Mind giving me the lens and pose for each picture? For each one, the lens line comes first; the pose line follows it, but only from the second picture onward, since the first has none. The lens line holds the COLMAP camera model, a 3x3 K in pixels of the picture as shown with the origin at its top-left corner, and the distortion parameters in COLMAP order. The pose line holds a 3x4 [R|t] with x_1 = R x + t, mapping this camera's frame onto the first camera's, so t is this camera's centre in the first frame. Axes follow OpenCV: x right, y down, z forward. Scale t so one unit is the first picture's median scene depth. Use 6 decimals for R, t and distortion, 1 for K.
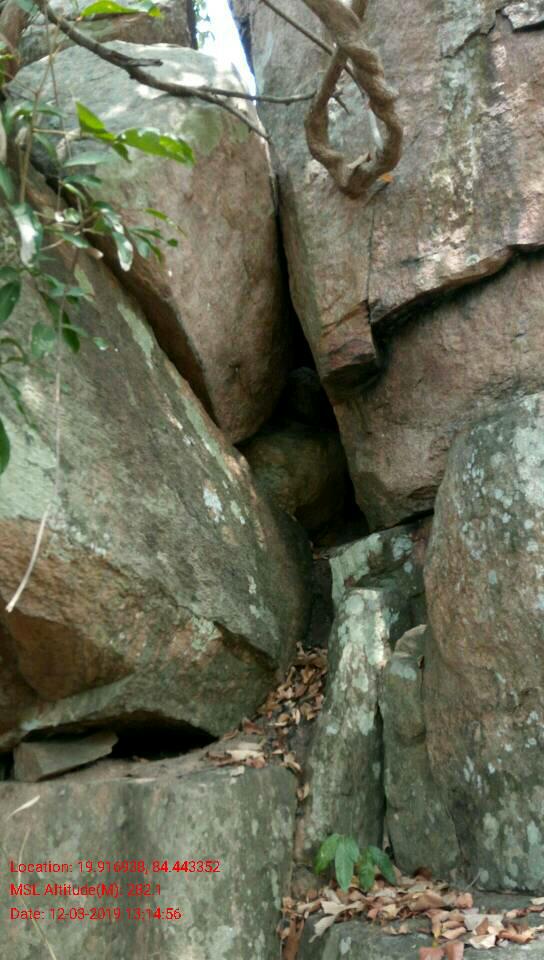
lens RADIAL K [[744.2, 0, 269.8], [0, 744.2, 486.2], [0, 0, 1]] dist [0.071311, -0.082275]
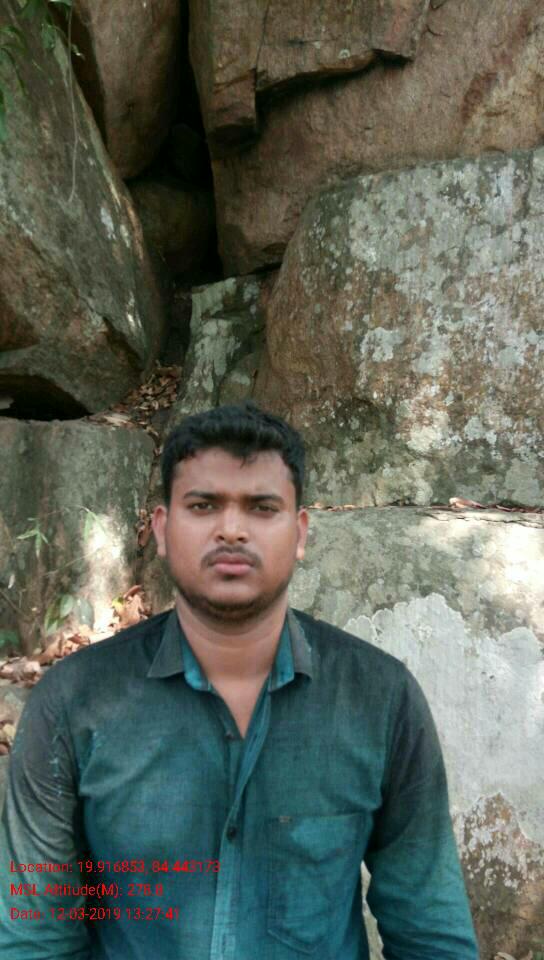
lens RADIAL K [[744.2, 0, 276.1], [0, 744.2, 488.8], [0, 0, 1]] dist [0.071311, -0.082275]
pose [[0.959334, 0.096378, 0.265310, -0.100730], [-0.161059, 0.958784, 0.234079, 0.113816], [-0.231815, -0.267291, 0.935317, -0.332409]]
